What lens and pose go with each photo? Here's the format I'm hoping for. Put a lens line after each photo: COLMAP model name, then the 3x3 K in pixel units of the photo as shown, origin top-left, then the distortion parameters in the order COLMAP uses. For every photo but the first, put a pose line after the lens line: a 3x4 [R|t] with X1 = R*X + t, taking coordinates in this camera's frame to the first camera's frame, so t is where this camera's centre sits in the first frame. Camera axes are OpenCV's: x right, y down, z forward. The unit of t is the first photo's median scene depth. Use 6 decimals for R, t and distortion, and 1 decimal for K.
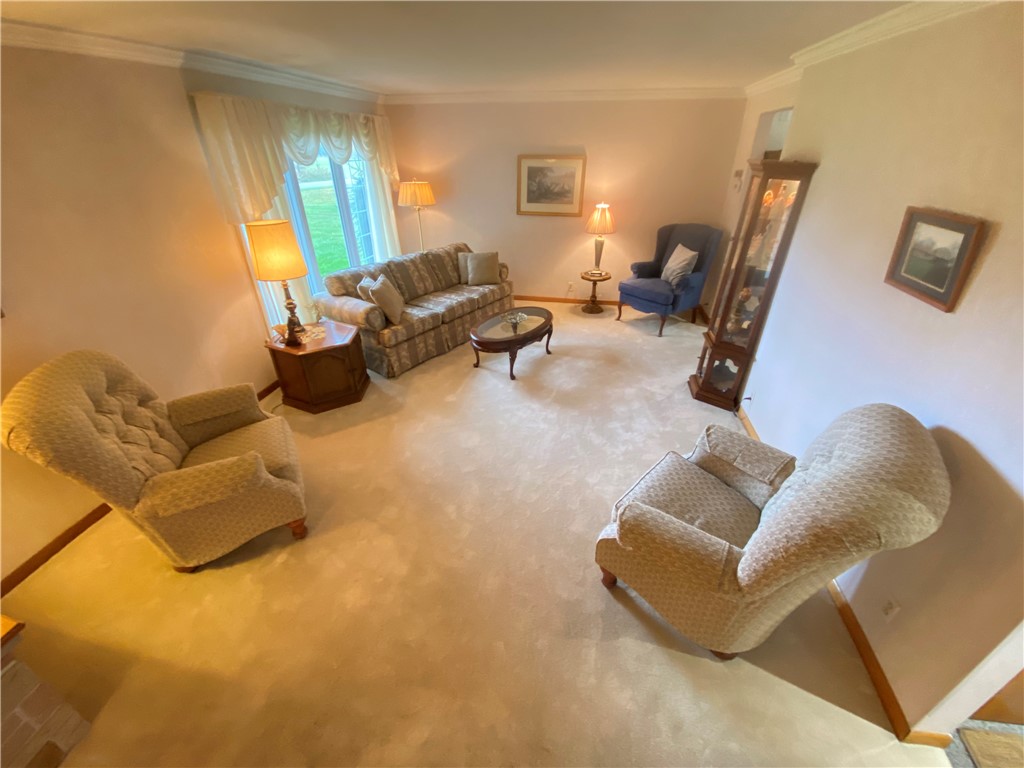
lens RADIAL K [[414.3, 0, 513.3], [0, 414.3, 385.3], [0, 0, 1]] dist [0.025473, -0.022720]
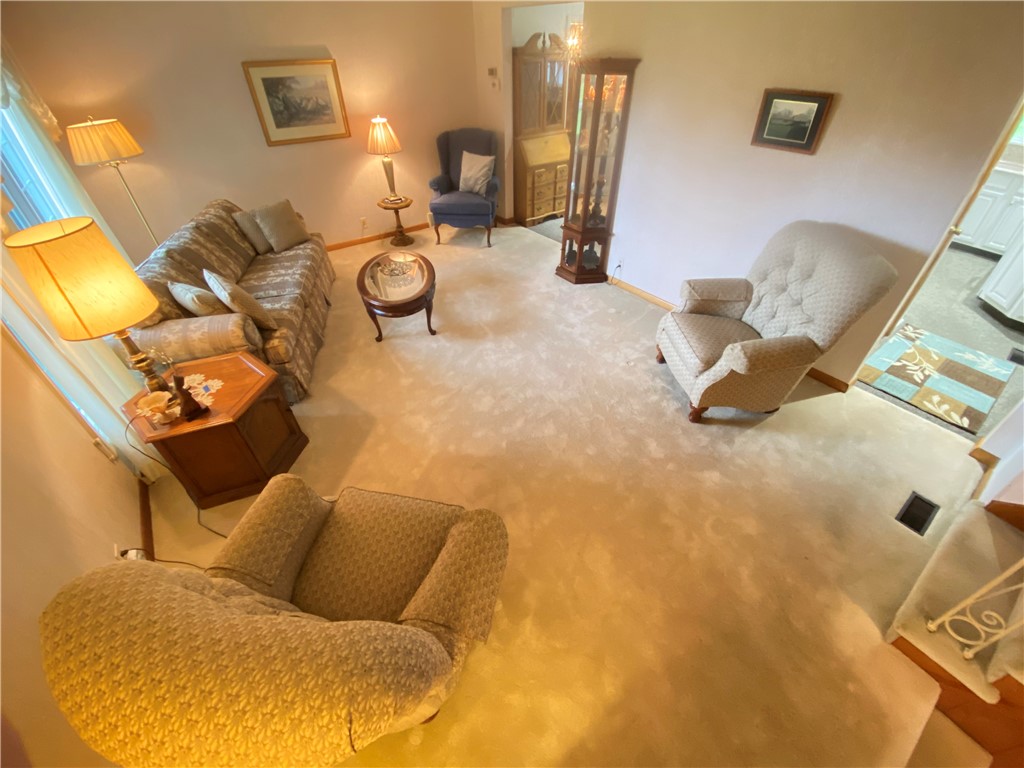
lens RADIAL K [[419.9, 0, 511.4], [0, 419.9, 377.9], [0, 0, 1]] dist [0.026470, -0.023035]
pose [[0.686006, -0.464708, 0.559859, -0.355235], [0.372519, 0.885289, 0.278376, -0.097487], [-0.625000, 0.017591, 0.780426, 0.144518]]
